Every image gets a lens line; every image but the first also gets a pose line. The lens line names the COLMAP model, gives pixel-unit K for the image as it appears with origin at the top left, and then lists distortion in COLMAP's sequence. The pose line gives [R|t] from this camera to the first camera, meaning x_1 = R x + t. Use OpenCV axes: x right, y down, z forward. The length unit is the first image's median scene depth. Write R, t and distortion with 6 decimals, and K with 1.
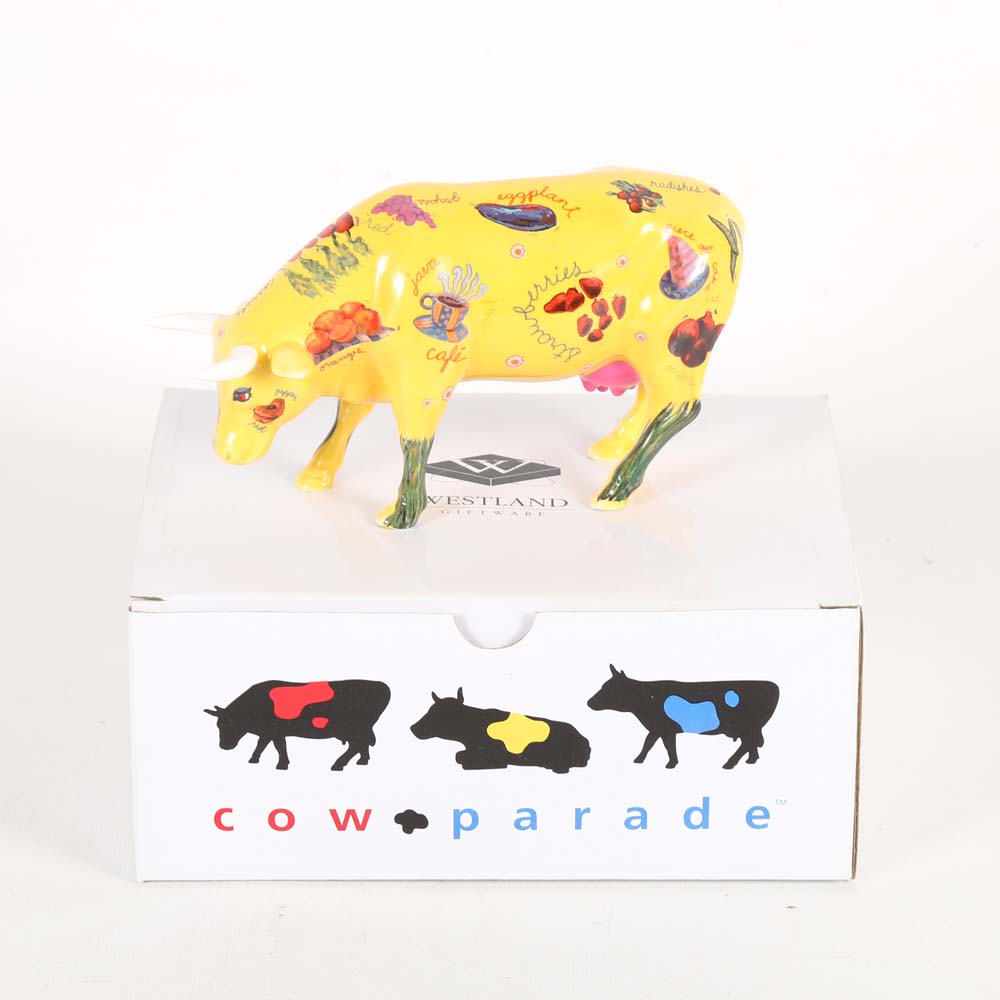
lens RADIAL K [[4157.4, 0, 499.7], [0, 4157.4, 500.1], [0, 0, 1]] dist [0.389212, 0.000000]
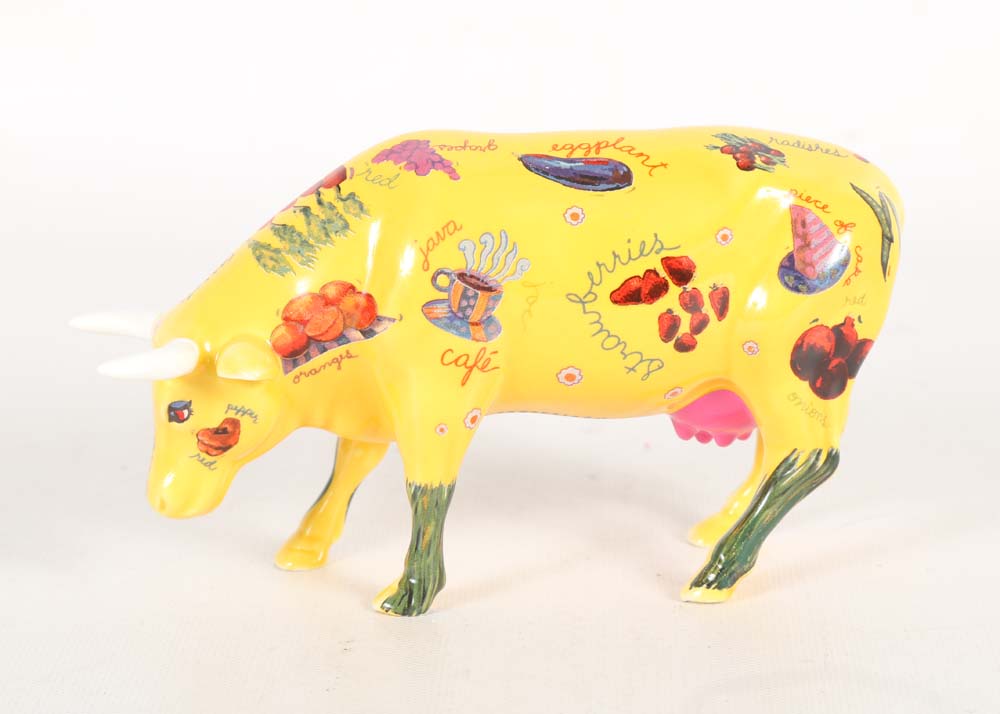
lens RADIAL K [[3119.4, 0, 534.4], [0, 3119.4, 320.8], [0, 0, 1]] dist [0.373012, 0.000000]
pose [[0.996195, 0.015862, -0.085695, 0.042826], [-0.030480, 0.984611, -0.172084, 0.048630], [0.081647, 0.174041, 0.981348, 0.478842]]
